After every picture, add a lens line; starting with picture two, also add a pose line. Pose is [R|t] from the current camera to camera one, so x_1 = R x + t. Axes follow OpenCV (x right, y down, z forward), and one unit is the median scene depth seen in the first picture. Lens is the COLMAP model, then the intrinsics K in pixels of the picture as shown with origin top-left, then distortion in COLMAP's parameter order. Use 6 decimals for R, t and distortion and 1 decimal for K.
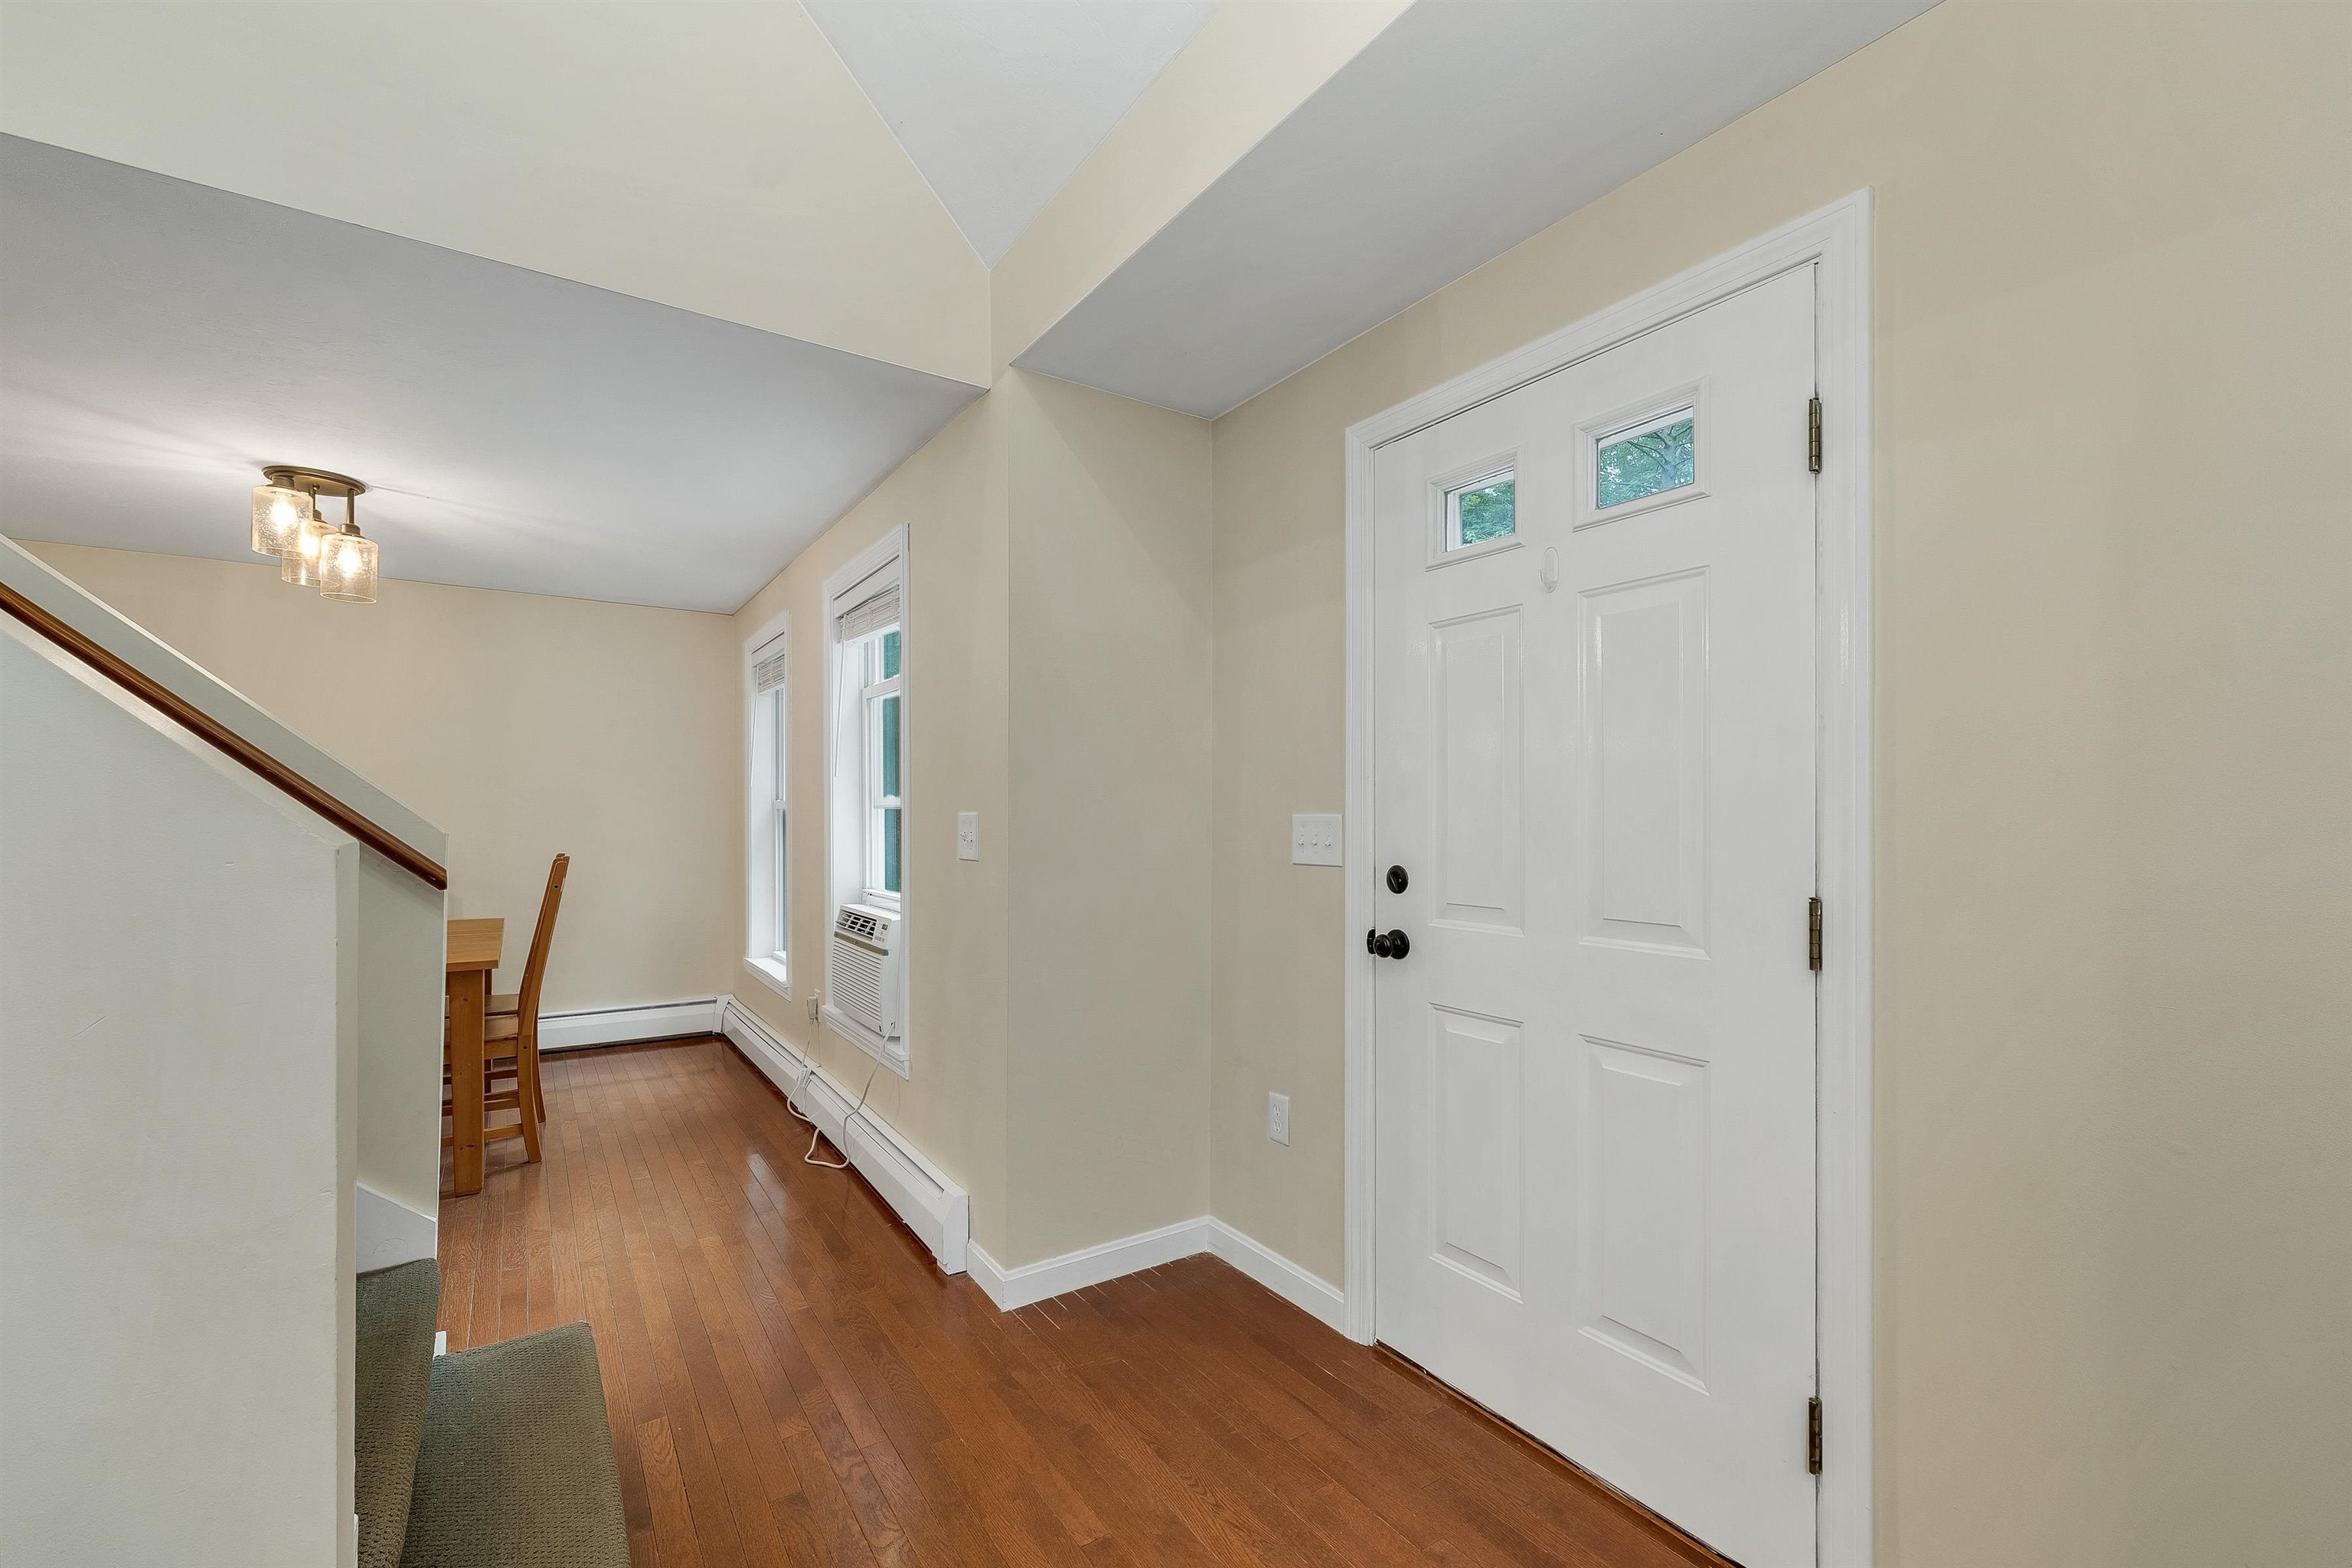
lens RADIAL K [[985.0, 0, 1183.0], [0, 985.0, 814.4], [0, 0, 1]] dist [0.000555, 0.000052]
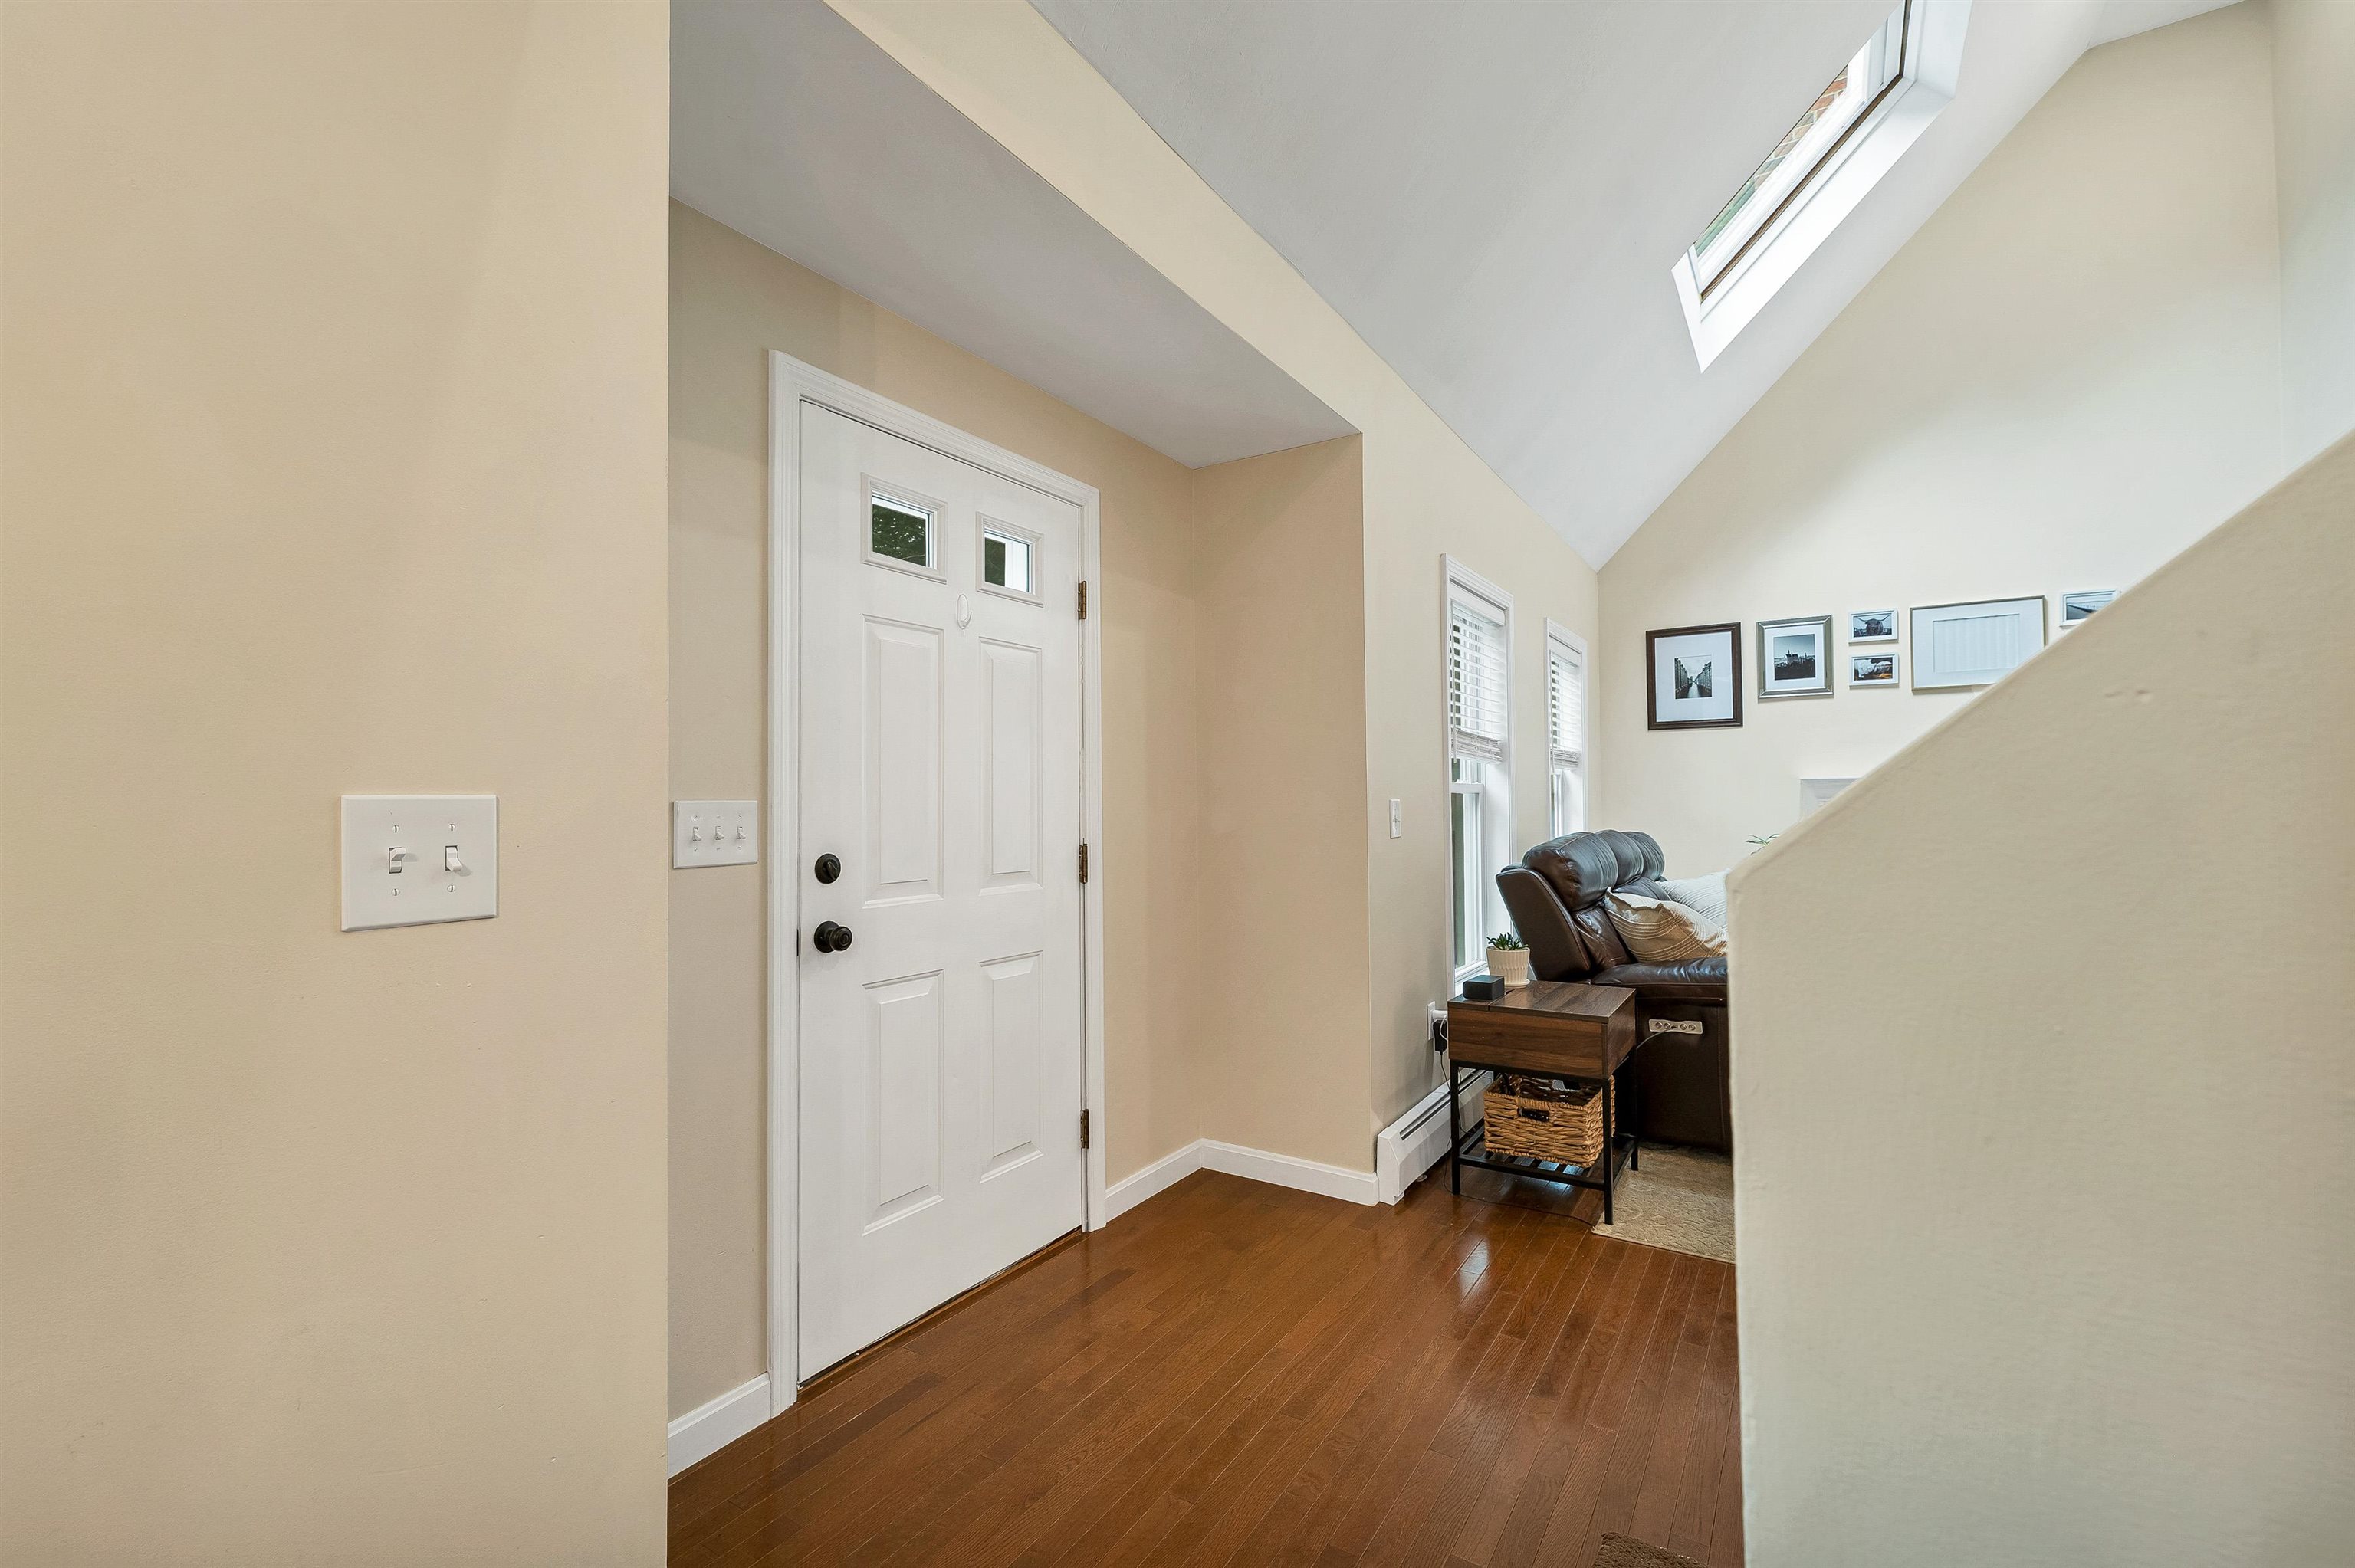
lens RADIAL K [[996.5, 0, 1175.7], [0, 996.5, 789.1], [0, 0, 1]] dist [0.000277, 0.000019]
pose [[-0.388307, 0.014822, 0.921411, -0.780802], [0.005951, 0.999890, -0.013577, 0.003938], [-0.921511, 0.000211, -0.388353, 1.034667]]
